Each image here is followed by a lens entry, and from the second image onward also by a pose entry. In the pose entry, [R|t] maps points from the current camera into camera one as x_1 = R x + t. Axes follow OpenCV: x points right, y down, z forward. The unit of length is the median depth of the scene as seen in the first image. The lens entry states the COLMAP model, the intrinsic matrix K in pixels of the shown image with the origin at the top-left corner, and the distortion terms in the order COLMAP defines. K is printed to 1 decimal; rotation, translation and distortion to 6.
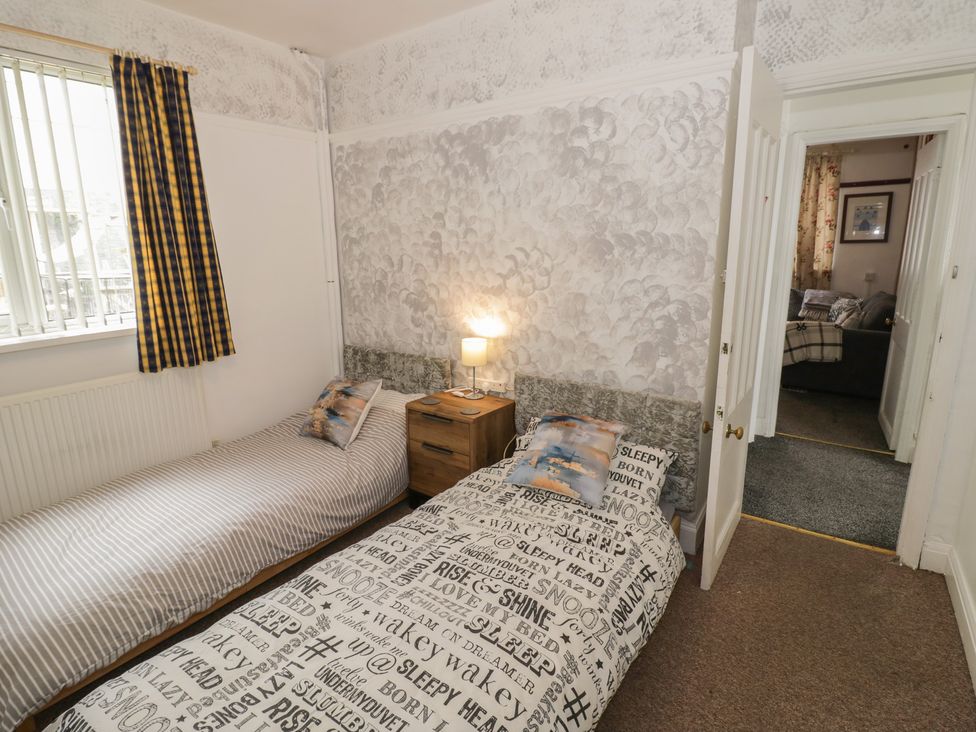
lens RADIAL K [[507.4, 0, 488.5], [0, 507.4, 356.0], [0, 0, 1]] dist [0.000991, -0.013797]
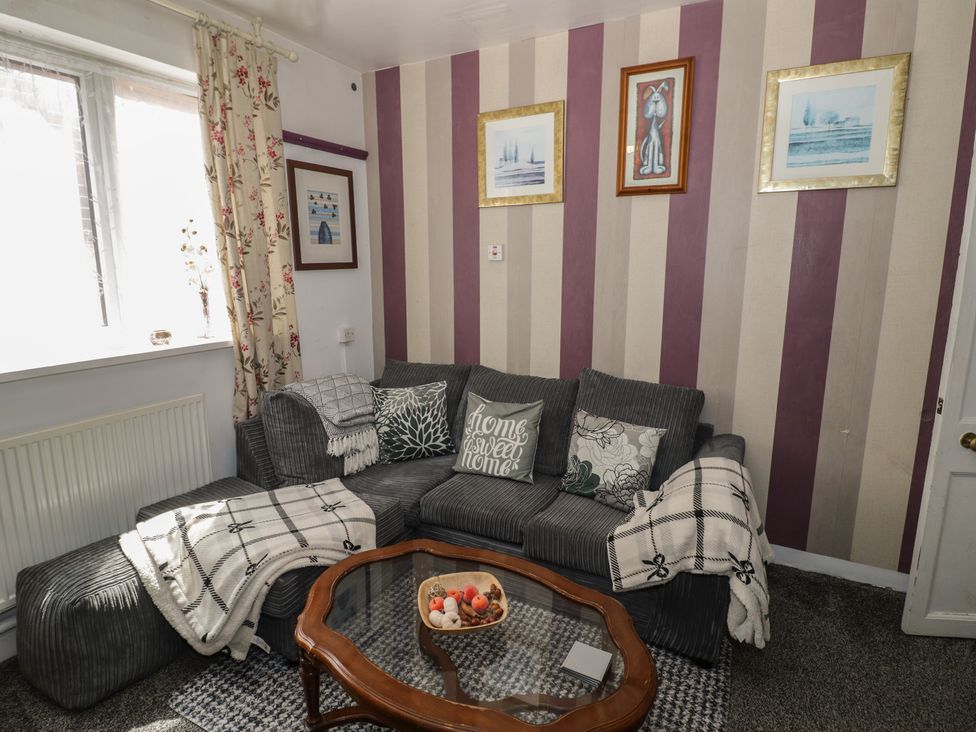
lens RADIAL K [[507.4, 0, 488.5], [0, 507.4, 356.0], [0, 0, 1]] dist [0.000991, -0.013797]
pose [[-0.156564, -0.171782, 0.972614, 0.234277], [0.213888, 0.955493, 0.203188, -0.211261], [-0.964230, 0.239843, -0.112854, 0.928796]]
